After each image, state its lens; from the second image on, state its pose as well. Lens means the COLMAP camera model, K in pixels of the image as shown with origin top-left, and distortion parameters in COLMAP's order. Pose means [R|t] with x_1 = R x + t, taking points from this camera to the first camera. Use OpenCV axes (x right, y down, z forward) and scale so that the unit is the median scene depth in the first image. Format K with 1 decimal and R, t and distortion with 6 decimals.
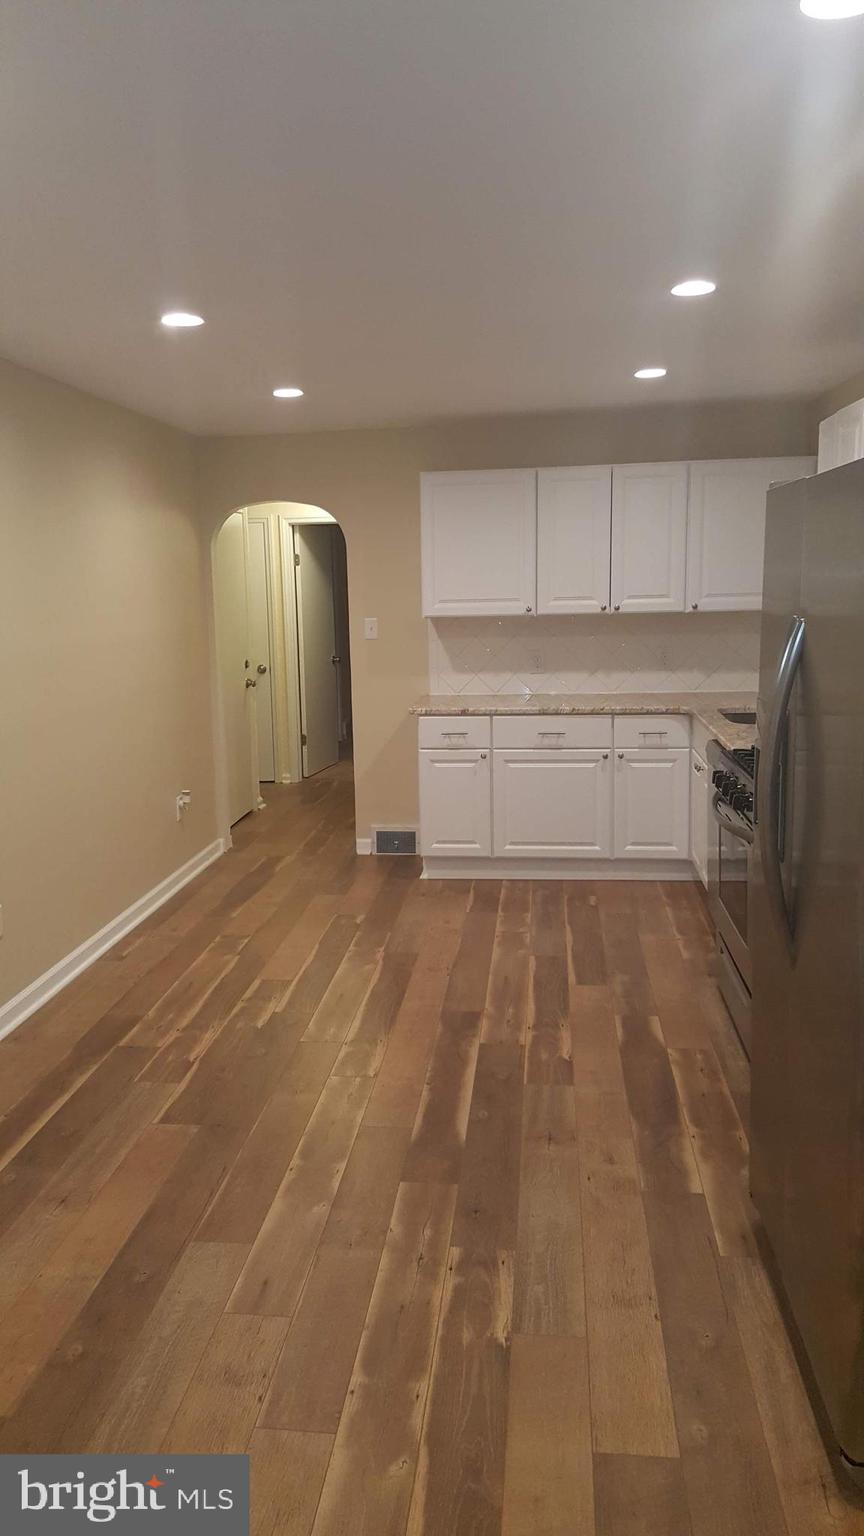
lens RADIAL K [[1122.1, 0, 428.4], [0, 1122.1, 759.6], [0, 0, 1]] dist [0.165530, -0.375077]
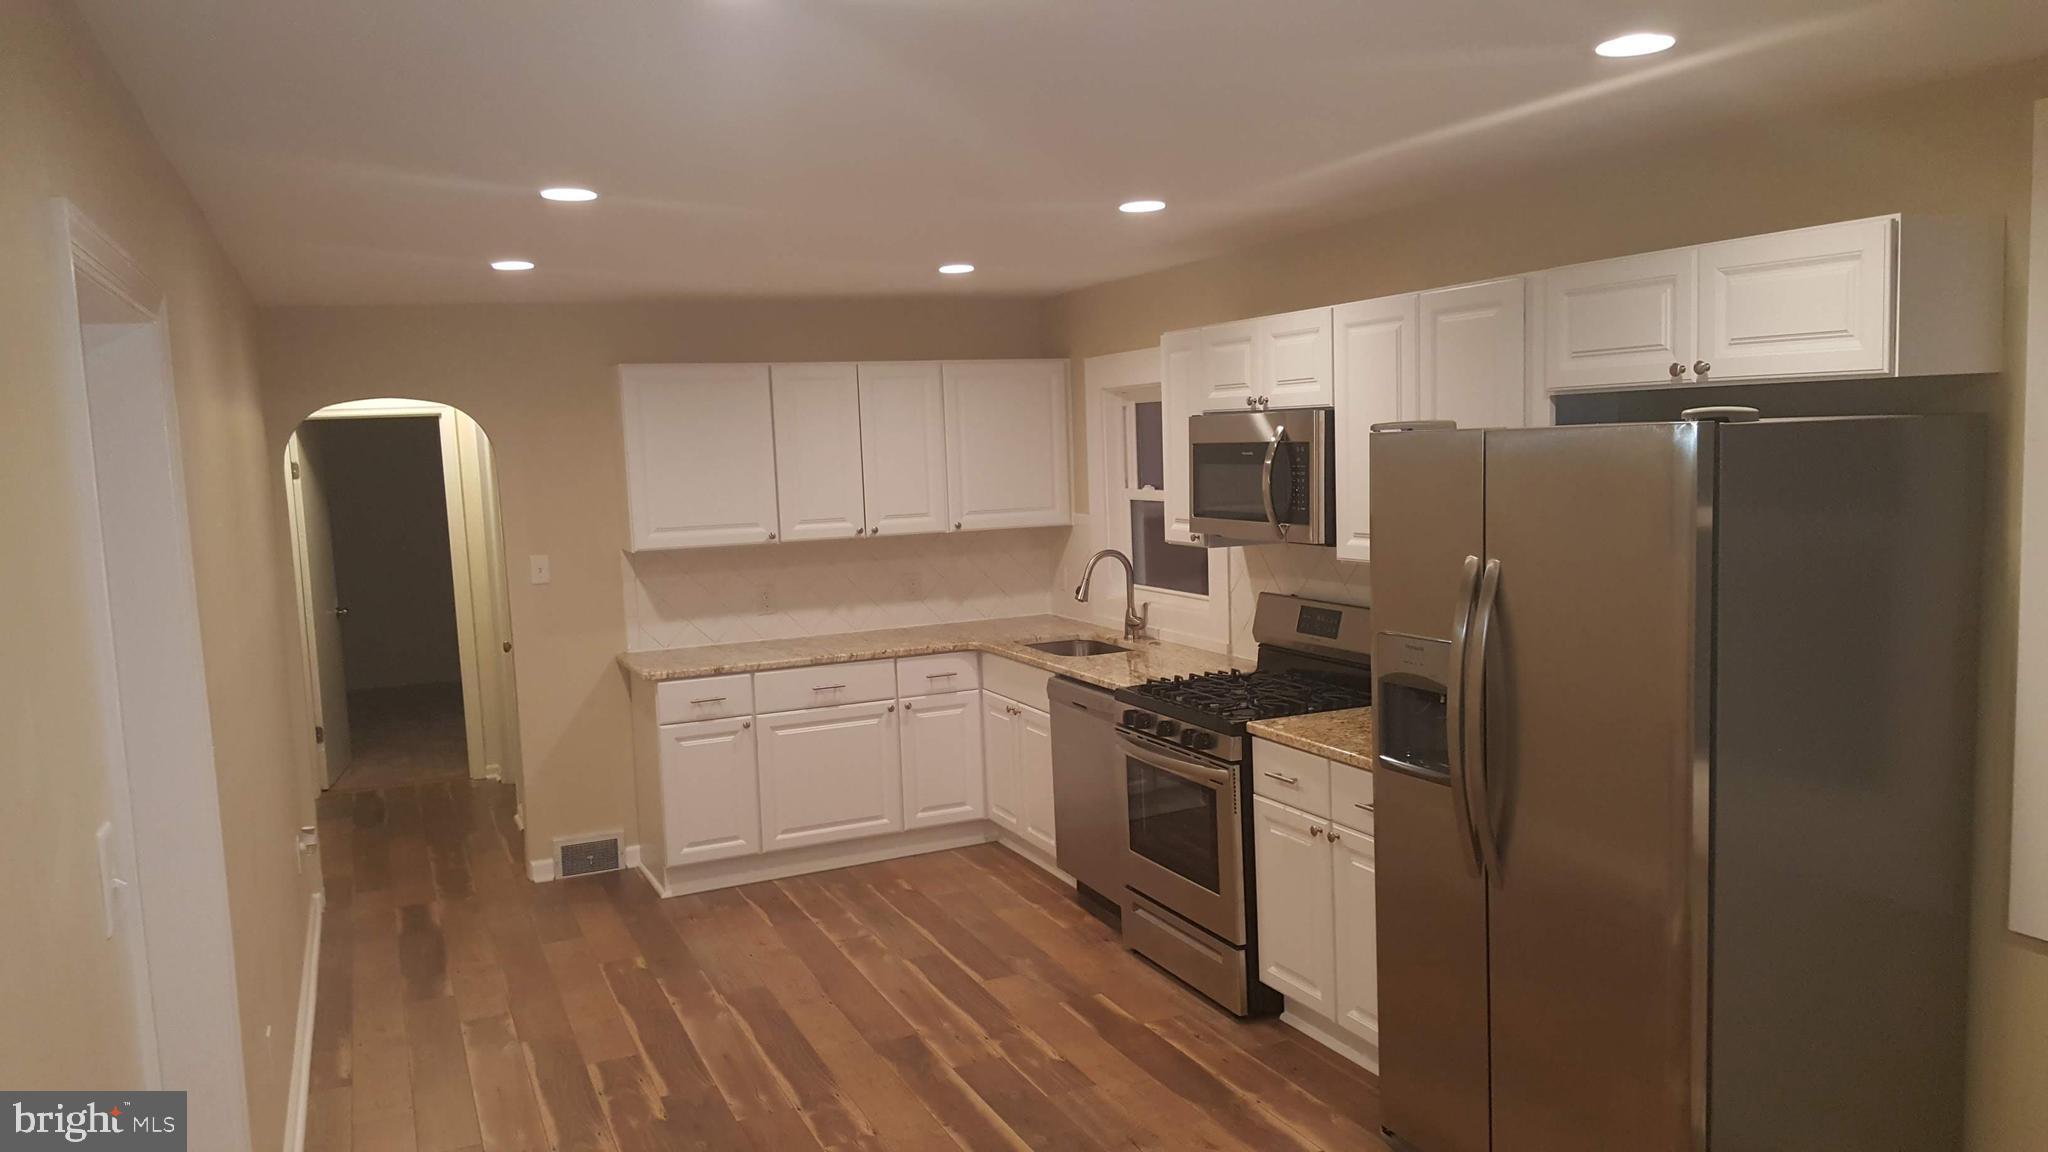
lens RADIAL K [[1496.2, 0, 1000.7], [0, 1496.2, 625.9], [0, 0, 1]] dist [0.165530, -0.375077]
pose [[0.858584, -0.076578, 0.506921, -0.325494], [0.102687, 0.994431, -0.023700, -0.028950], [-0.502283, 0.072402, 0.861667, 0.004628]]
